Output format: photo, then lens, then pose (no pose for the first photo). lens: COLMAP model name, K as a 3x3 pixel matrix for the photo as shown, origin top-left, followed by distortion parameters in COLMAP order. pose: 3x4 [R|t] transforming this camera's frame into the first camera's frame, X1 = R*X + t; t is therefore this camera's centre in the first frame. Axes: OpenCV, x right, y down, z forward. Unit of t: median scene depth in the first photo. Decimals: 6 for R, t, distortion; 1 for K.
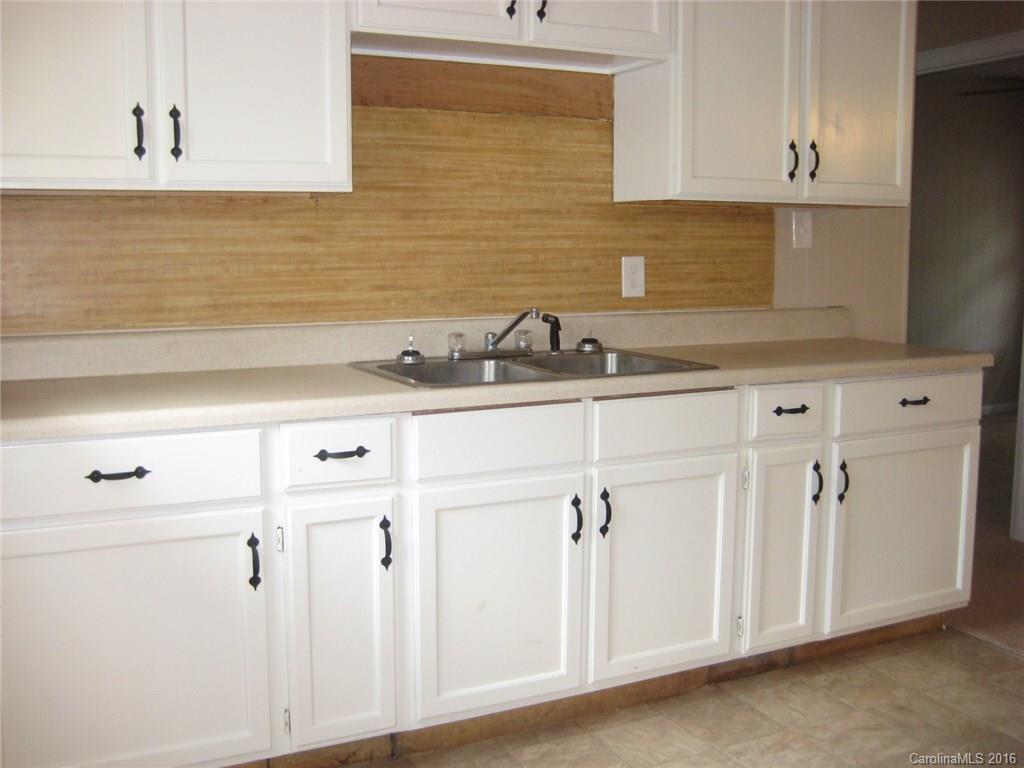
lens RADIAL K [[1061.4, 0, 512.0], [0, 1061.4, 384.0], [0, 0, 1]] dist [-0.154560, 0.209483]
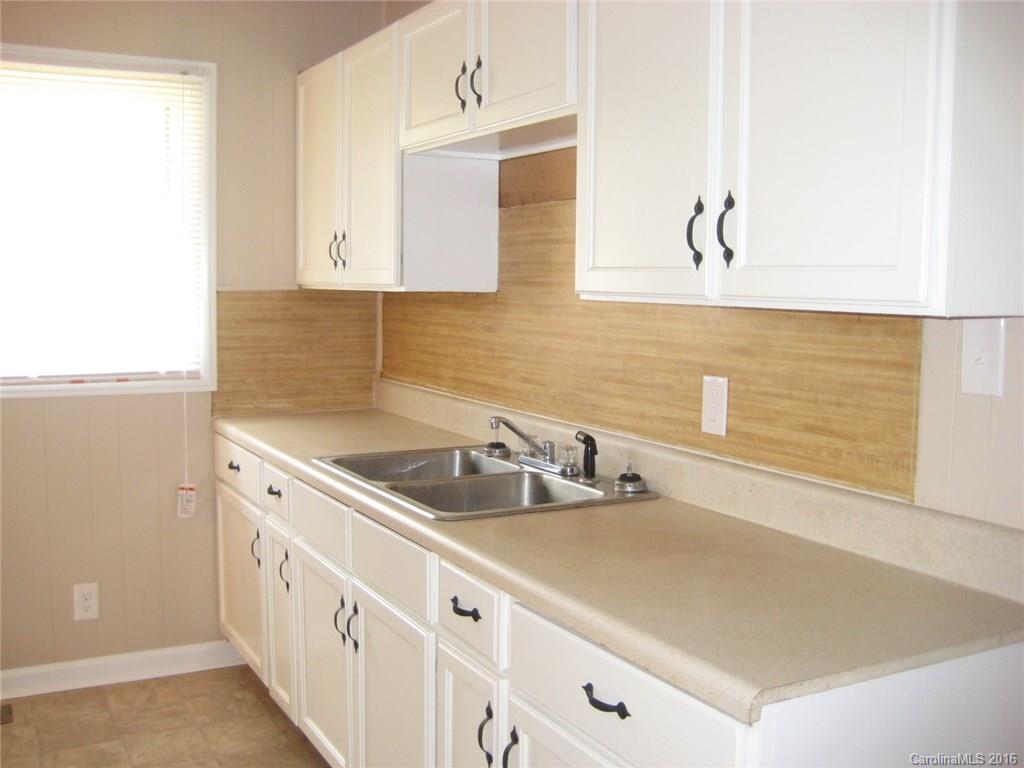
lens RADIAL K [[1061.4, 0, 512.0], [0, 1061.4, 384.0], [0, 0, 1]] dist [-0.154560, 0.209483]
pose [[0.041845, 0.099320, -0.994175, 0.803435], [-0.141999, 0.985537, 0.092480, -0.161441], [0.988982, 0.137302, 0.055343, 0.832581]]
